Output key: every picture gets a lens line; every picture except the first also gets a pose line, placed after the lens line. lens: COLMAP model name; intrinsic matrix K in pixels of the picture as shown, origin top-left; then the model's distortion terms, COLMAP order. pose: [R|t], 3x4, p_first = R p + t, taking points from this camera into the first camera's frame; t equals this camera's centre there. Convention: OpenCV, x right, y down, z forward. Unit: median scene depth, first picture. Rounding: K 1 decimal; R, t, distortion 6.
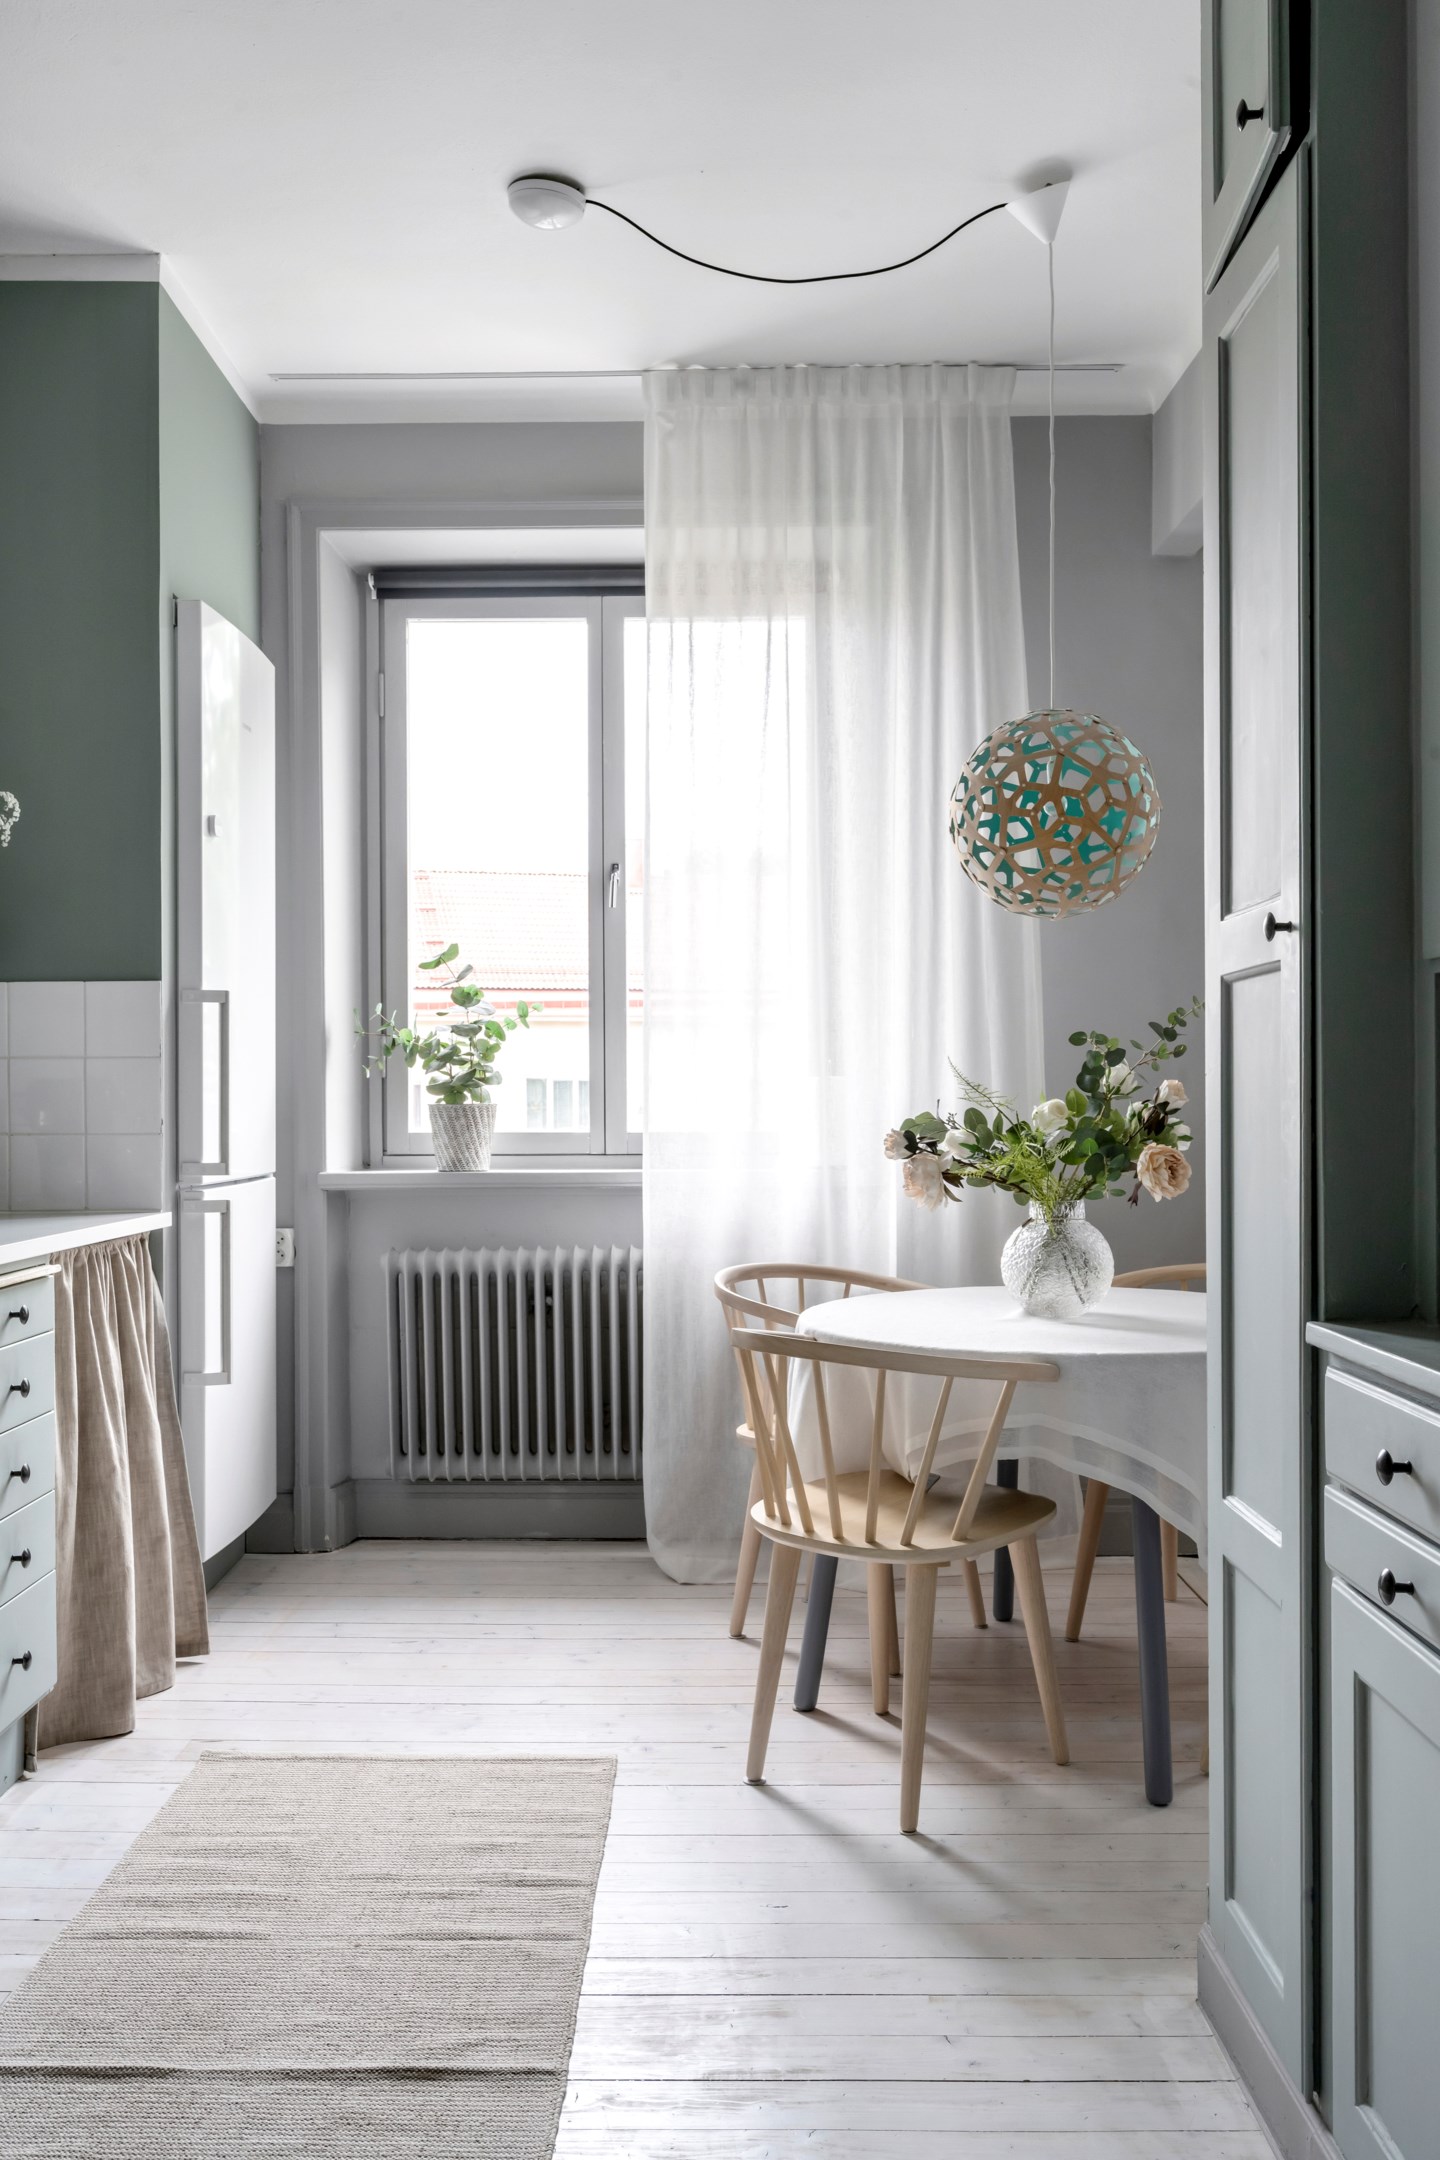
lens RADIAL K [[1781.8, 0, 727.8], [0, 1781.8, 1100.8], [0, 0, 1]] dist [-0.003867, -0.007252]
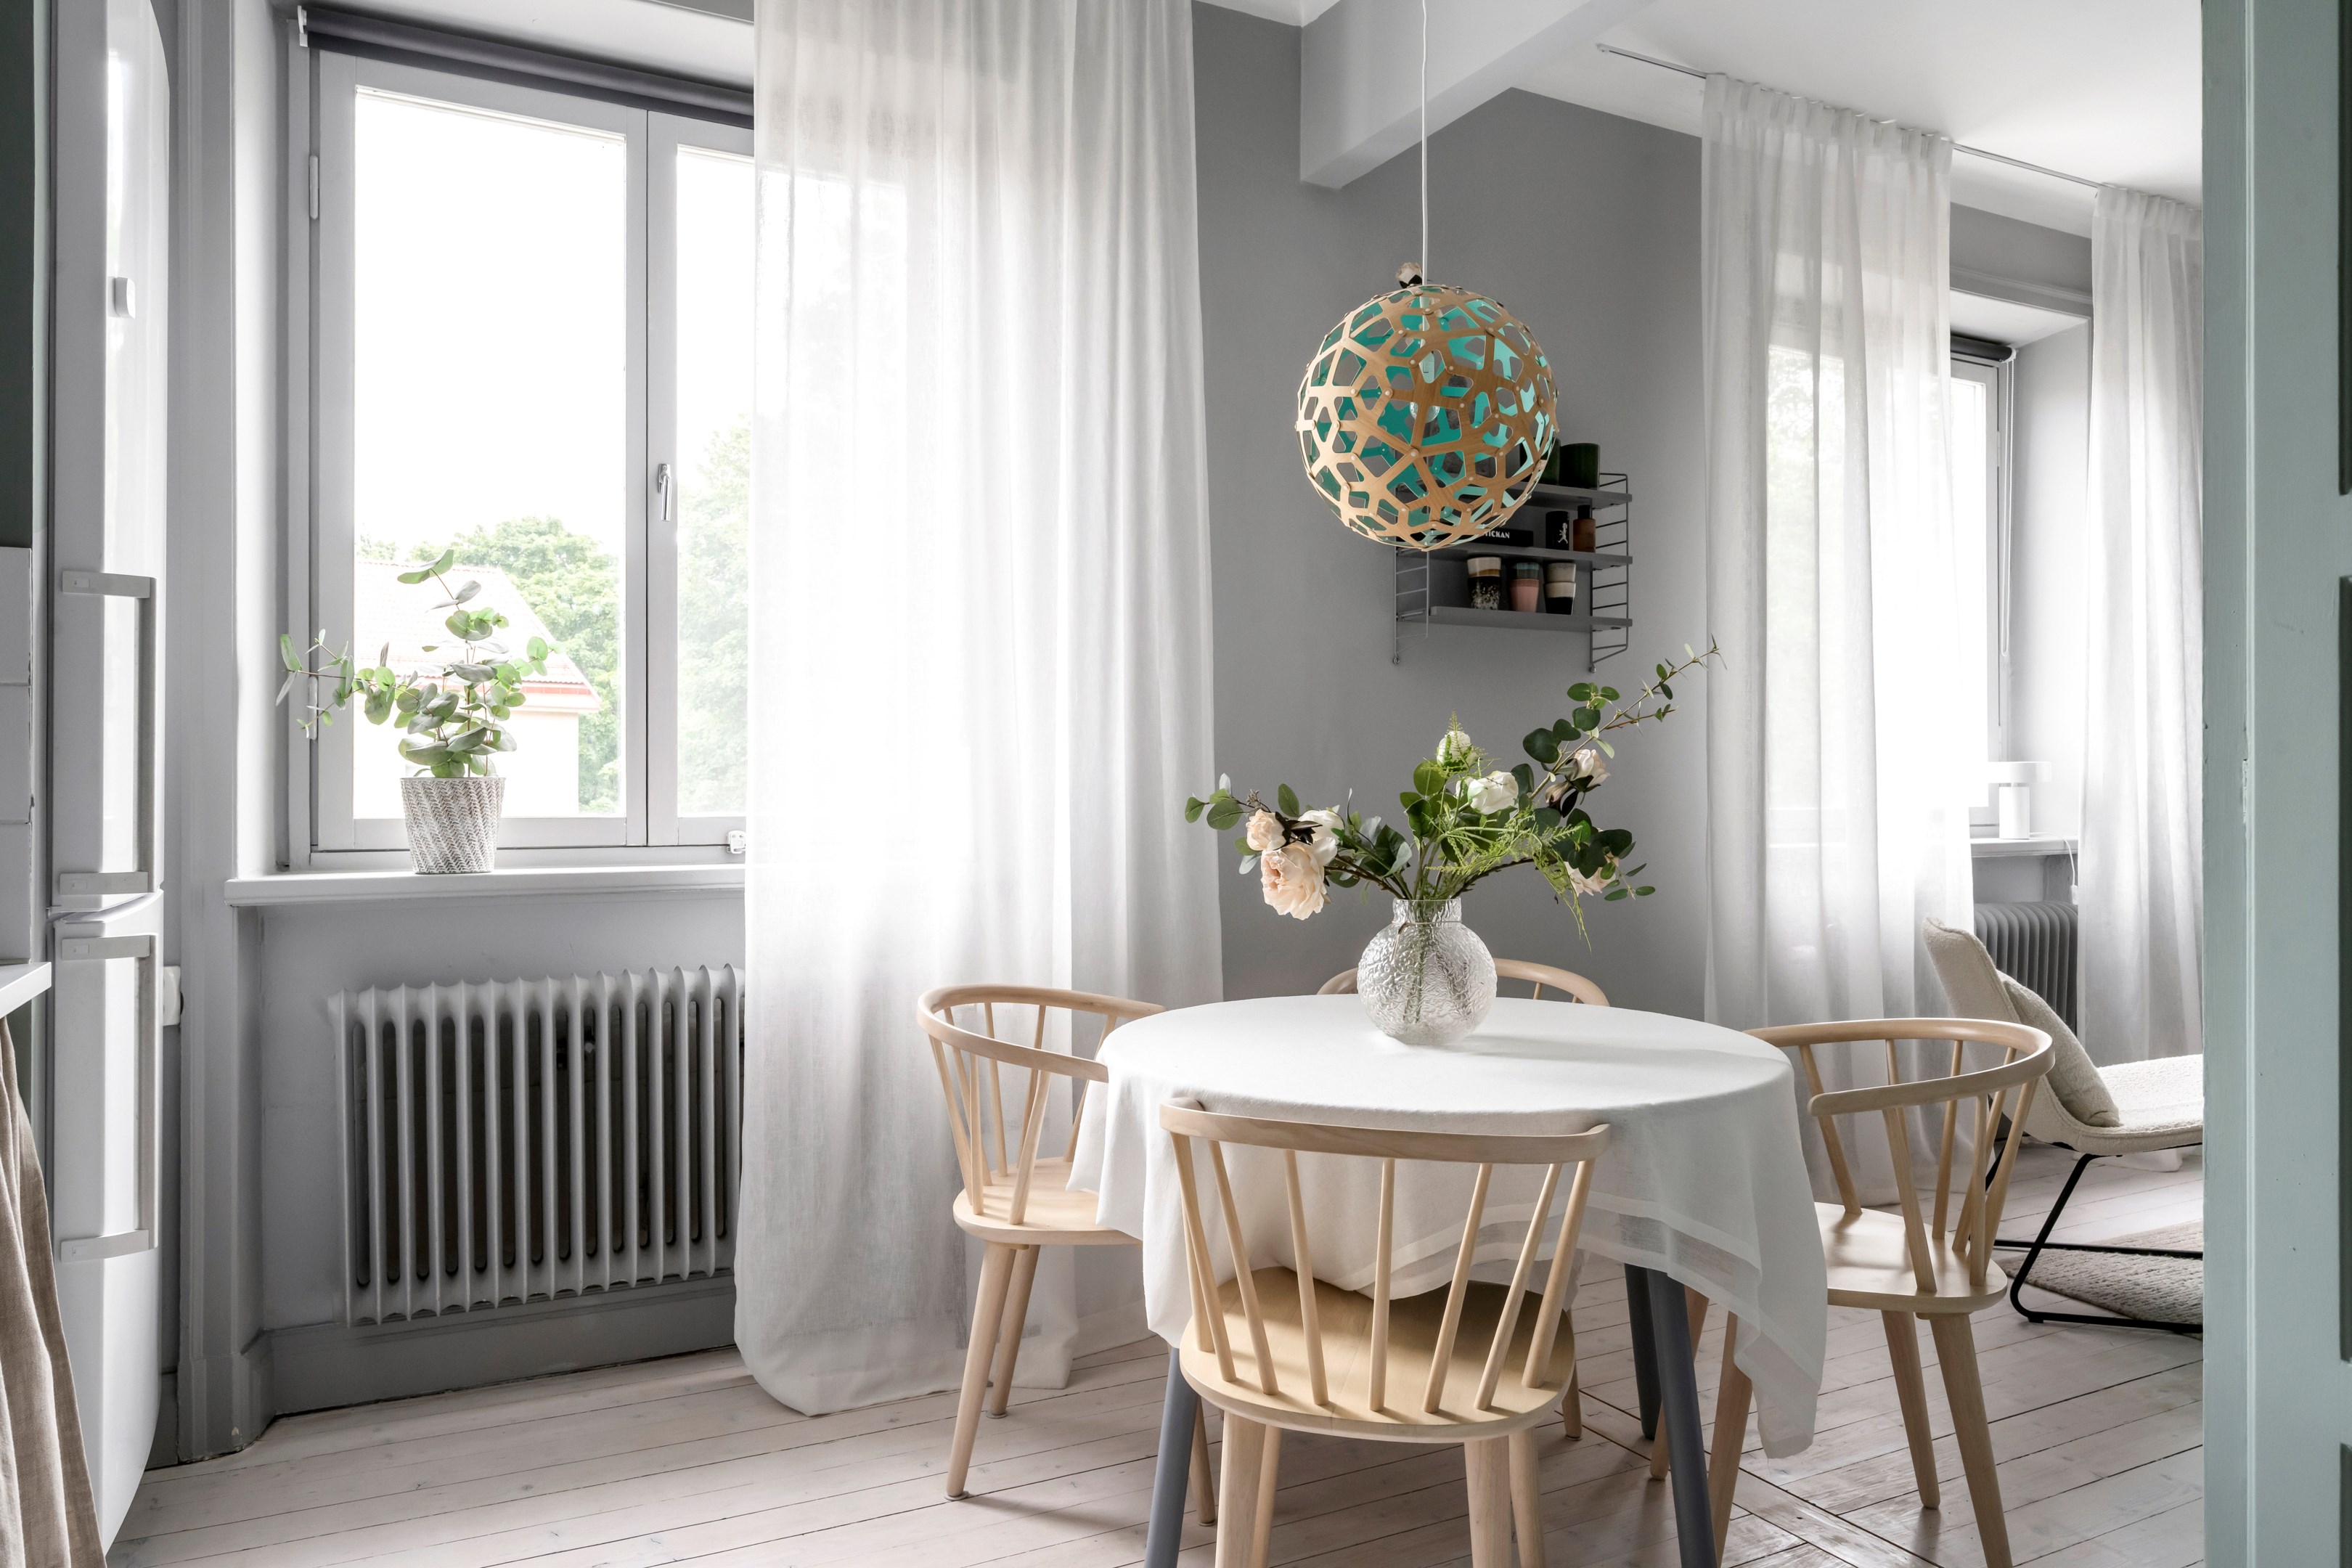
lens RADIAL K [[1539.8, 0, 1177.9], [0, 1539.8, 780.9], [0, 0, 1]] dist [-0.002654, 0.001218]
pose [[0.888465, 0.006048, 0.458905, -0.182490], [-0.003989, 0.999977, -0.005458, 0.005455], [-0.458927, 0.003019, 0.888469, 0.338689]]
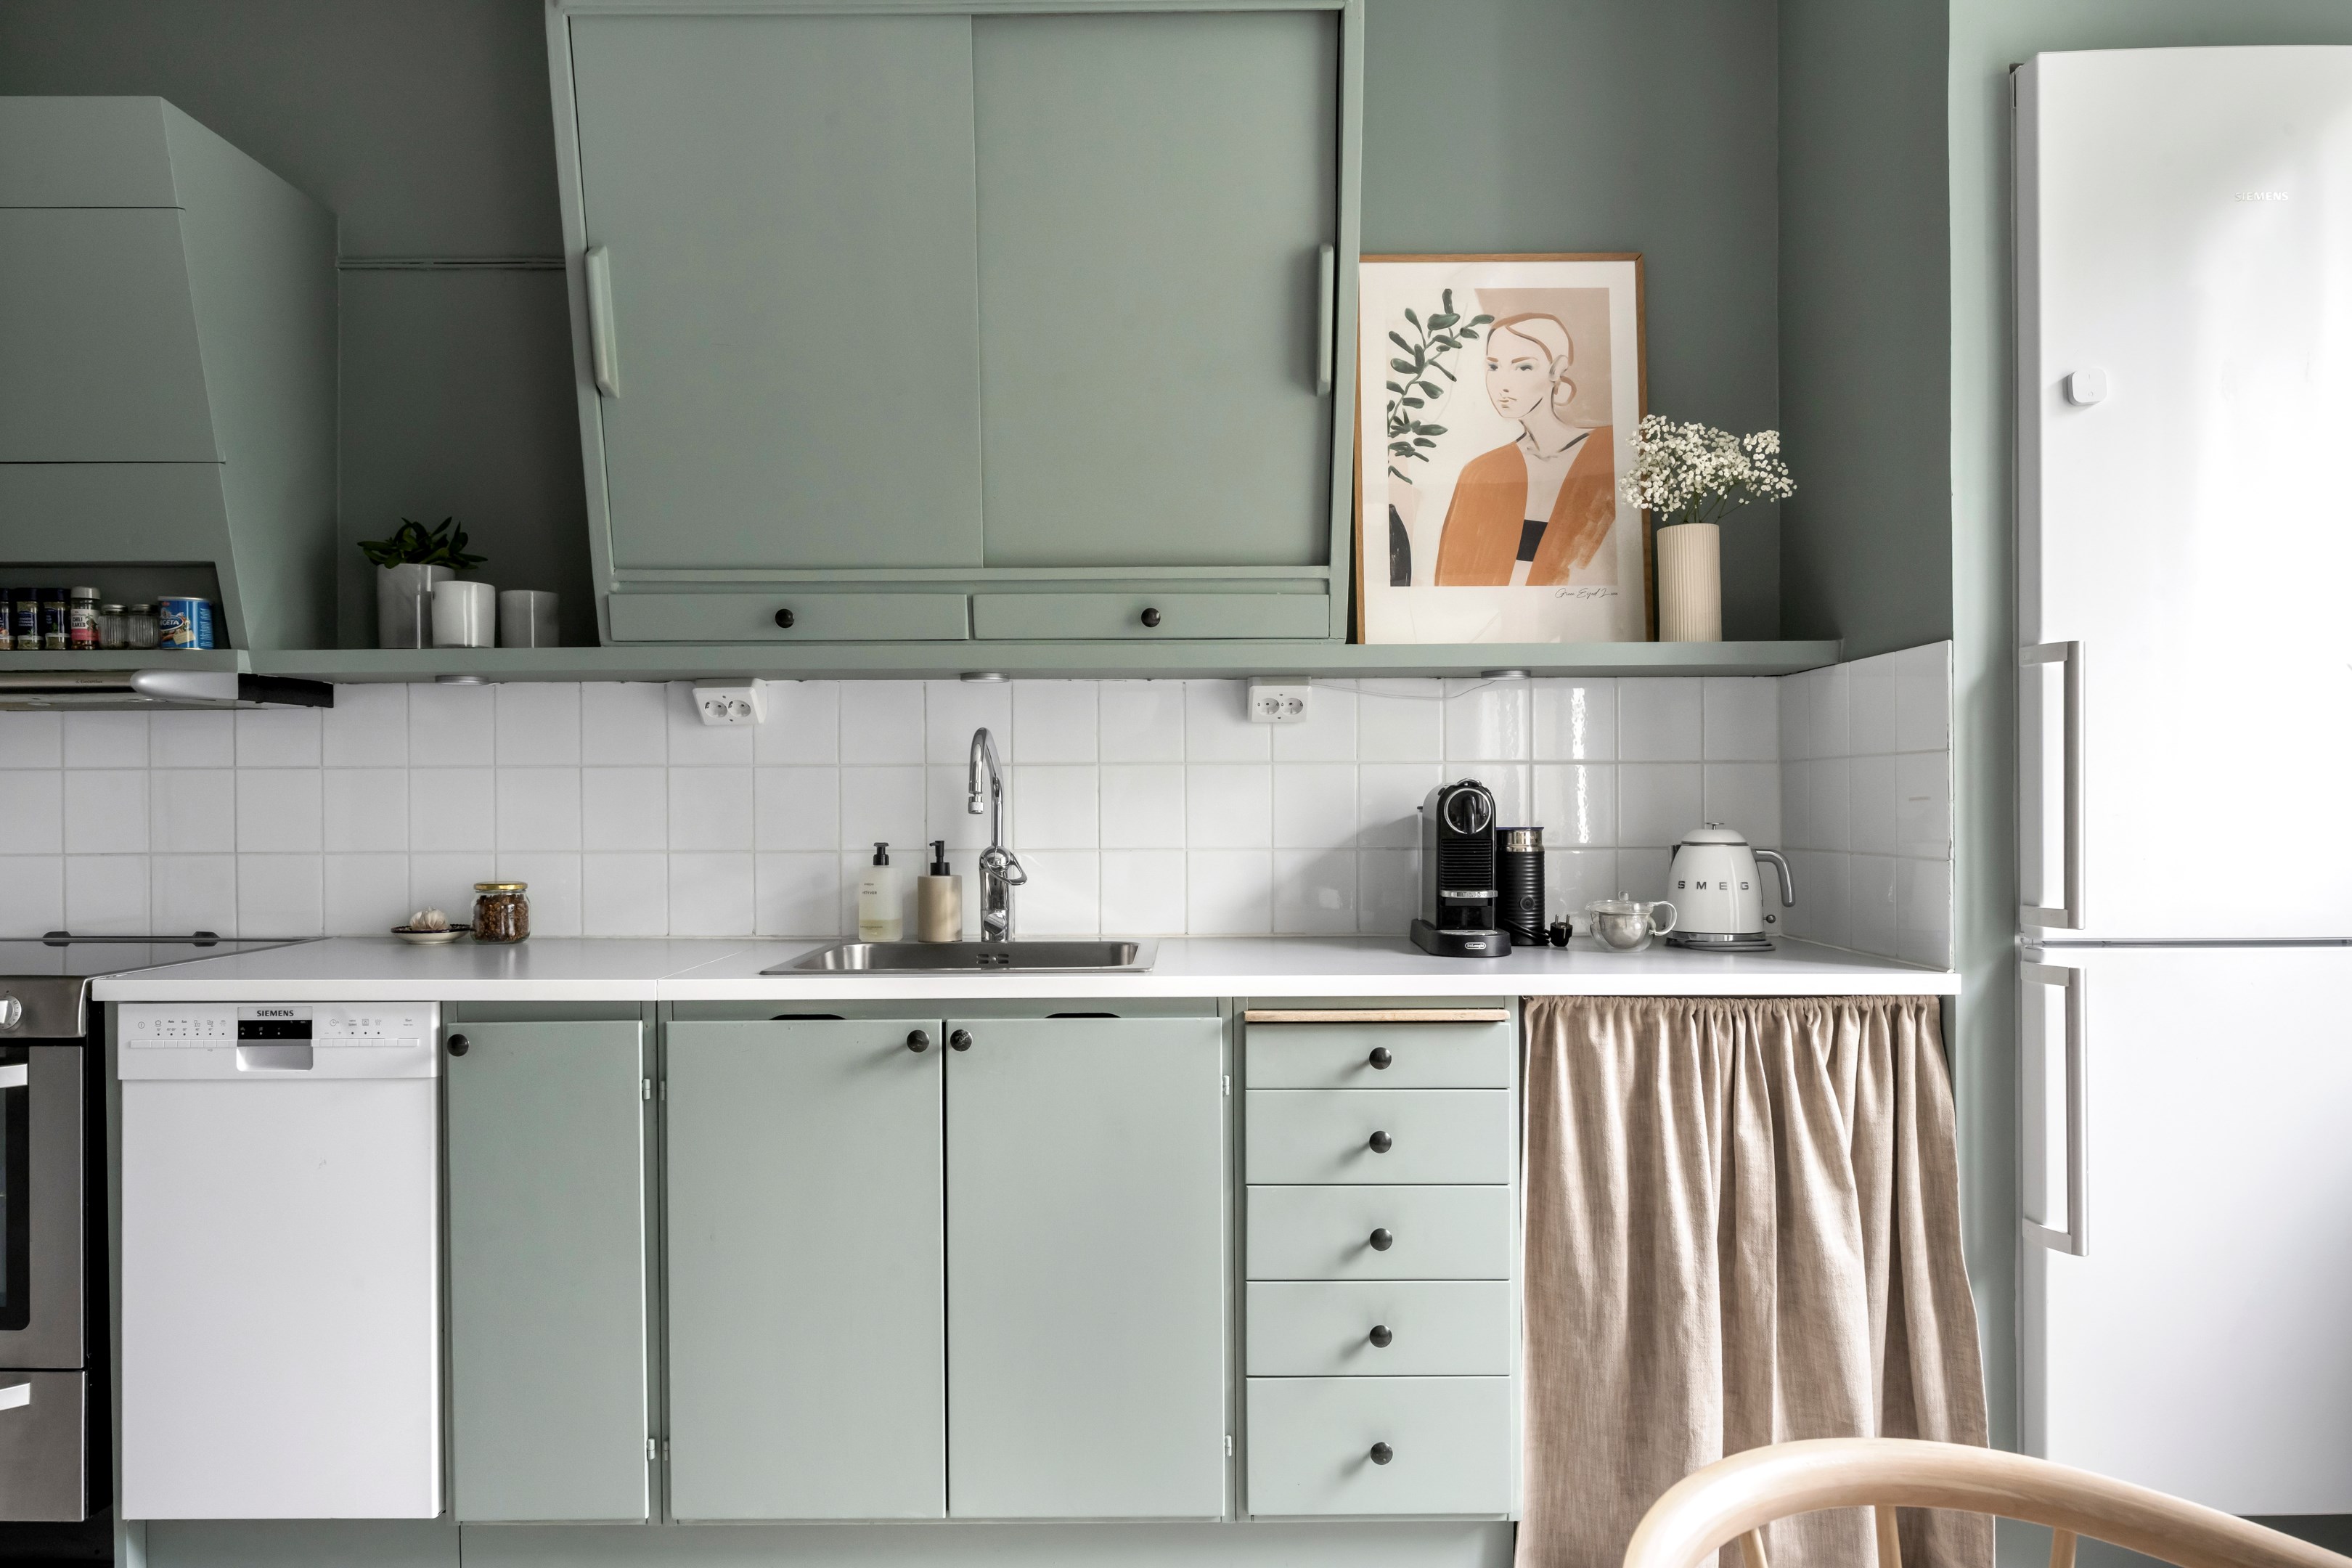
lens RADIAL K [[1479.3, 0, 1189.5], [0, 1479.3, 799.6], [0, 0, 1]] dist [-0.001188, -0.000264]
pose [[-0.003559, 0.003605, -0.999987, 0.214921], [0.003444, 0.999988, 0.003593, -0.006808], [0.999988, -0.003432, -0.003572, 0.585937]]
